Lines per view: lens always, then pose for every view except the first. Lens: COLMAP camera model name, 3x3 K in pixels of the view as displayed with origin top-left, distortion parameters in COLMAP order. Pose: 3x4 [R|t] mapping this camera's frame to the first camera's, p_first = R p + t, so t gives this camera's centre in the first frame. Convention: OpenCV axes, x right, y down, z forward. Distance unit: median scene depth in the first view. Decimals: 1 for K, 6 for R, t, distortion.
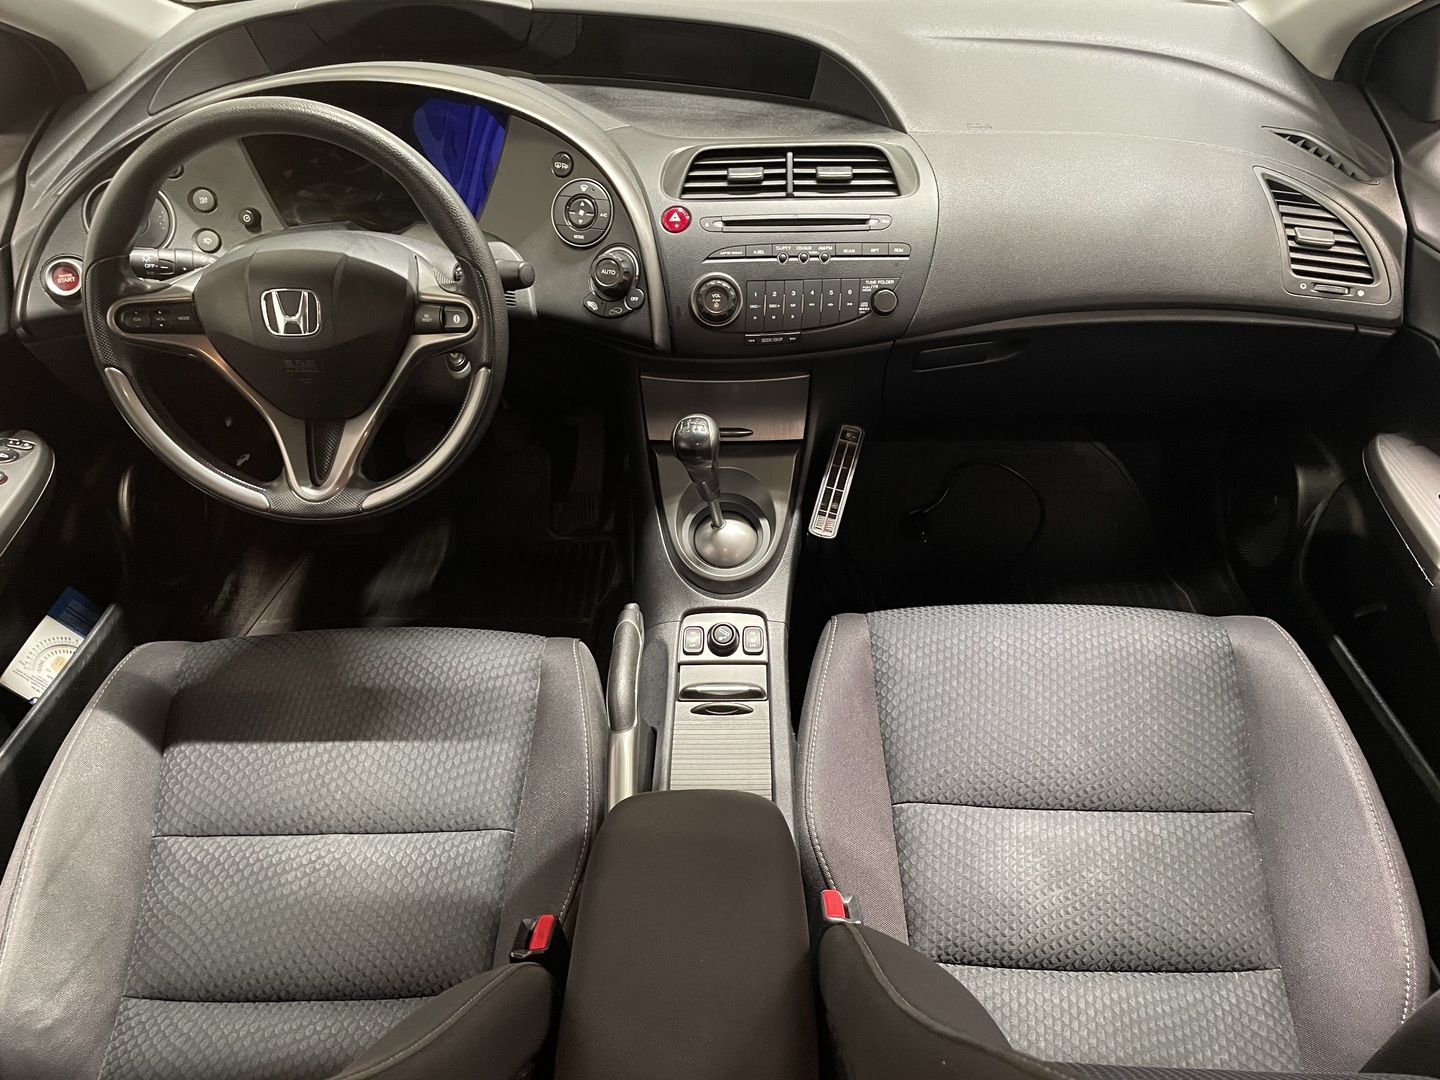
lens RADIAL K [[1101.9, 0, 725.5], [0, 1101.9, 542.7], [0, 0, 1]] dist [0.086124, -0.118101]
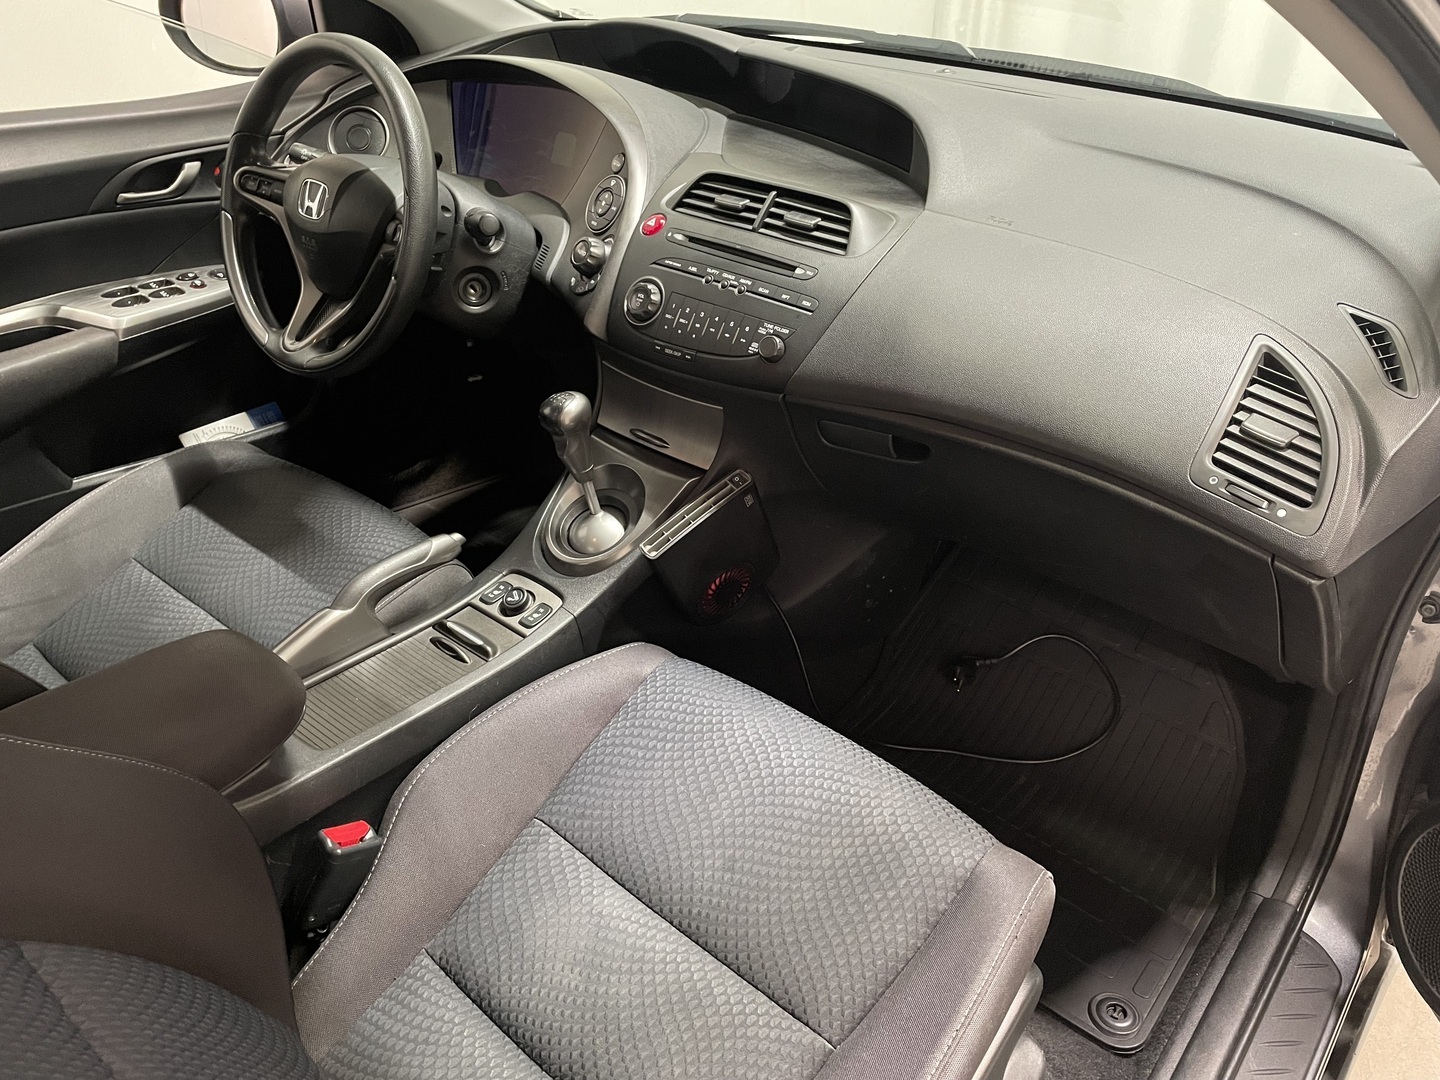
lens RADIAL K [[1101.9, 0, 725.0], [0, 1101.9, 530.0], [0, 0, 1]] dist [0.086124, -0.118101]
pose [[0.773383, 0.361101, -0.521042, 0.662573], [-0.423375, 0.905954, -0.000556, -0.056051], [0.471839, 0.221026, 0.853531, 0.195523]]
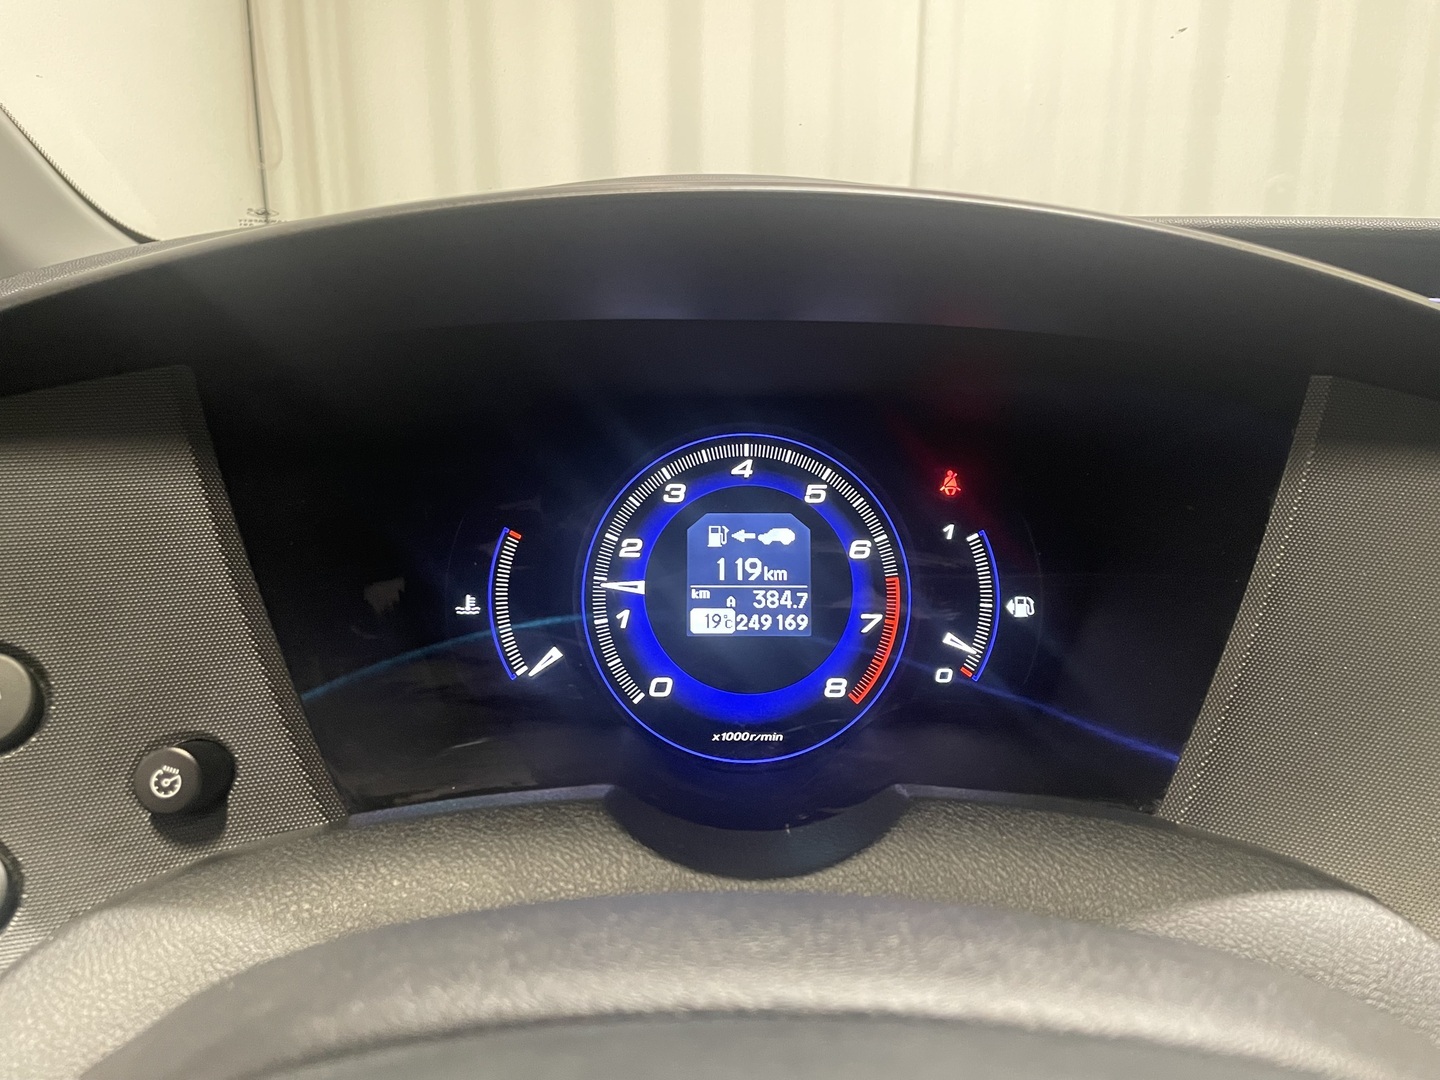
lens RADIAL K [[1101.9, 0, 729.0], [0, 1101.9, 525.2], [0, 0, 1]] dist [0.086124, -0.118101]
pose [[0.999218, 0.016427, 0.035962, -0.349215], [0.000641, 0.902746, -0.430173, -0.256857], [-0.039531, 0.429860, 0.902030, 0.829237]]
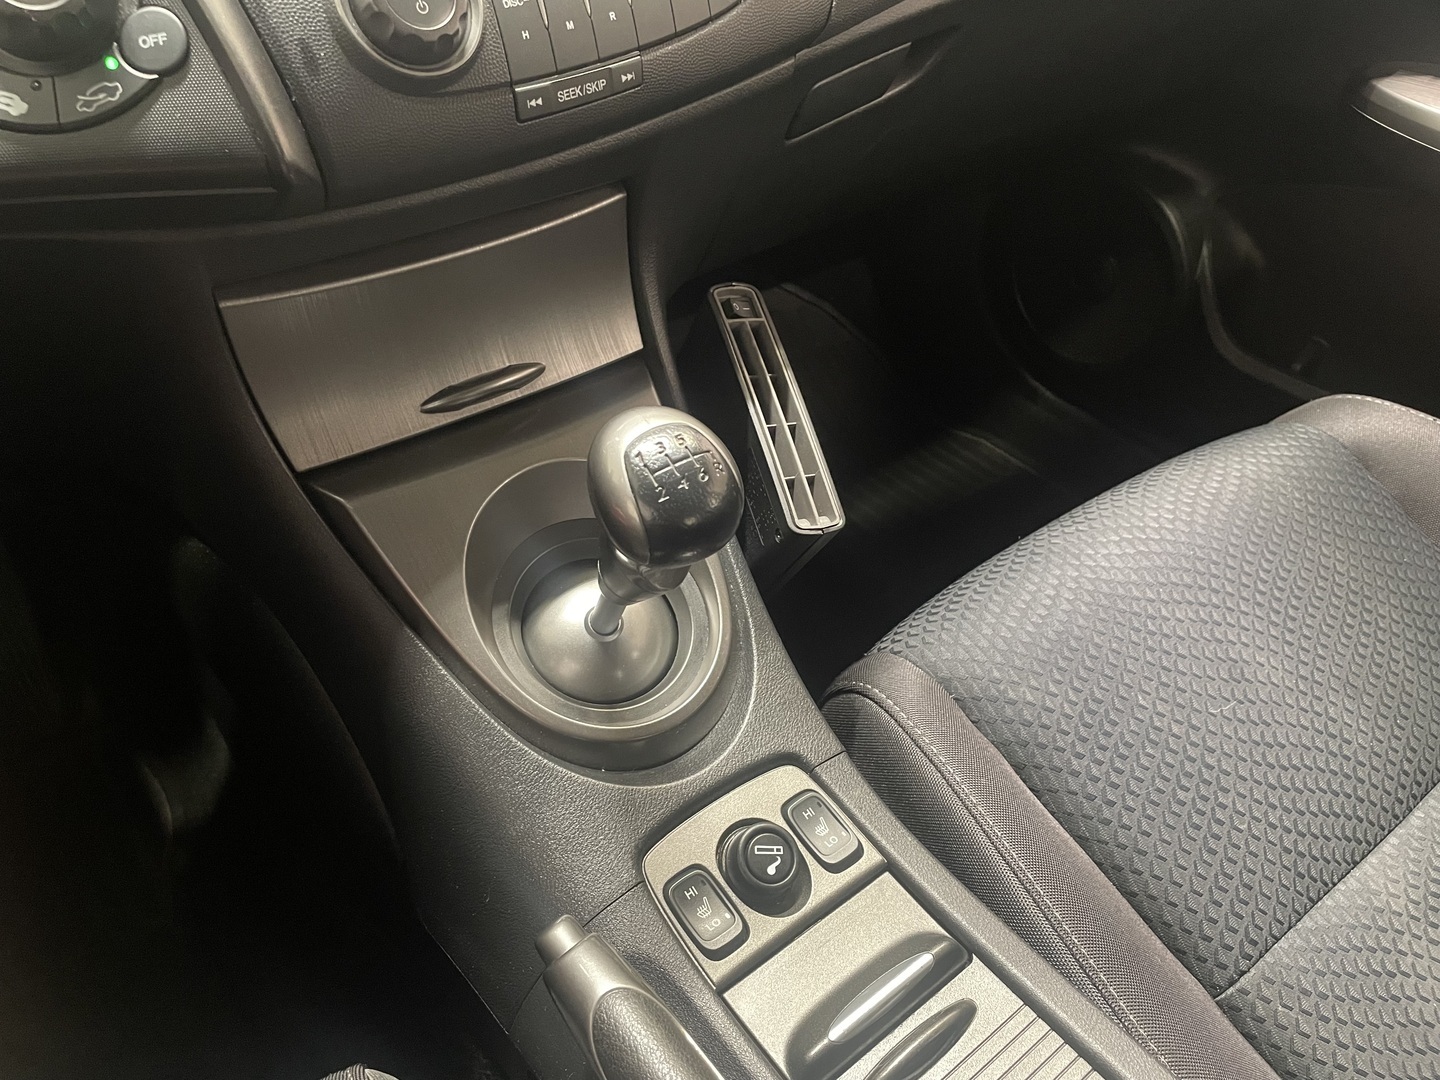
lens RADIAL K [[1101.9, 0, 723.8], [0, 1101.9, 547.8], [0, 0, 1]] dist [0.086124, -0.118101]
pose [[0.779745, -0.381376, 0.496538, -0.165942], [0.361121, 0.921809, 0.140922, -0.076949], [-0.511458, 0.069427, 0.856499, 0.662693]]
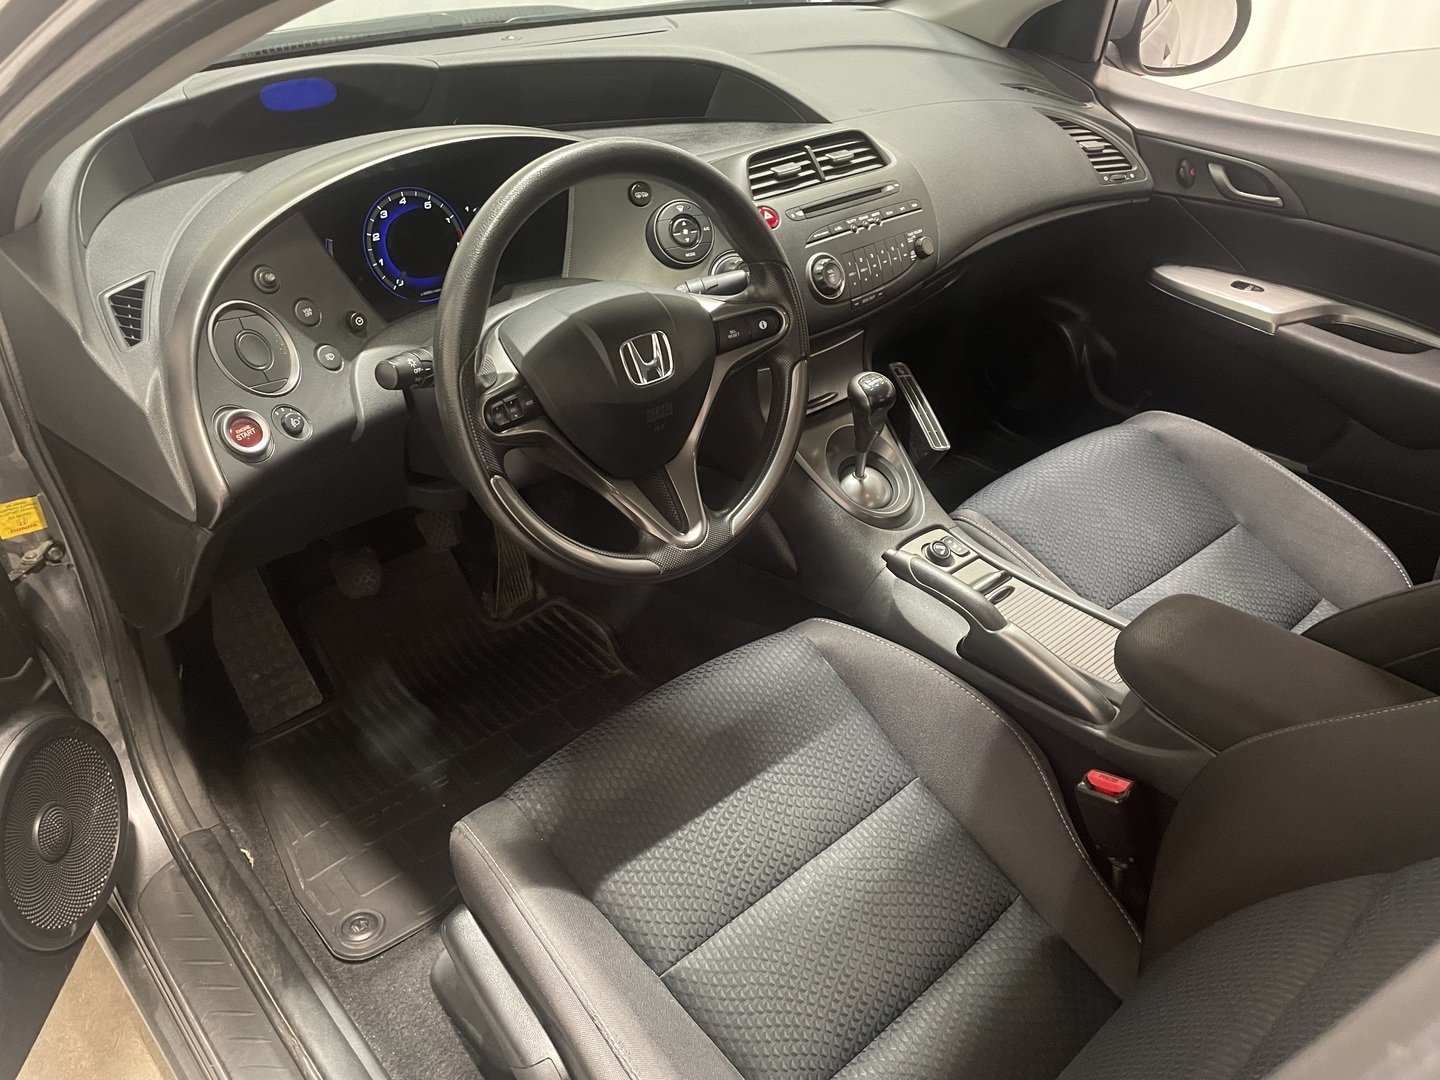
lens RADIAL K [[1101.9, 0, 720.6], [0, 1101.9, 542.9], [0, 0, 1]] dist [0.086124, -0.118101]
pose [[0.739166, -0.353333, 0.573401, -0.820512], [0.390234, 0.918560, 0.062974, -0.083082], [-0.548954, 0.177213, 0.816851, 0.187645]]
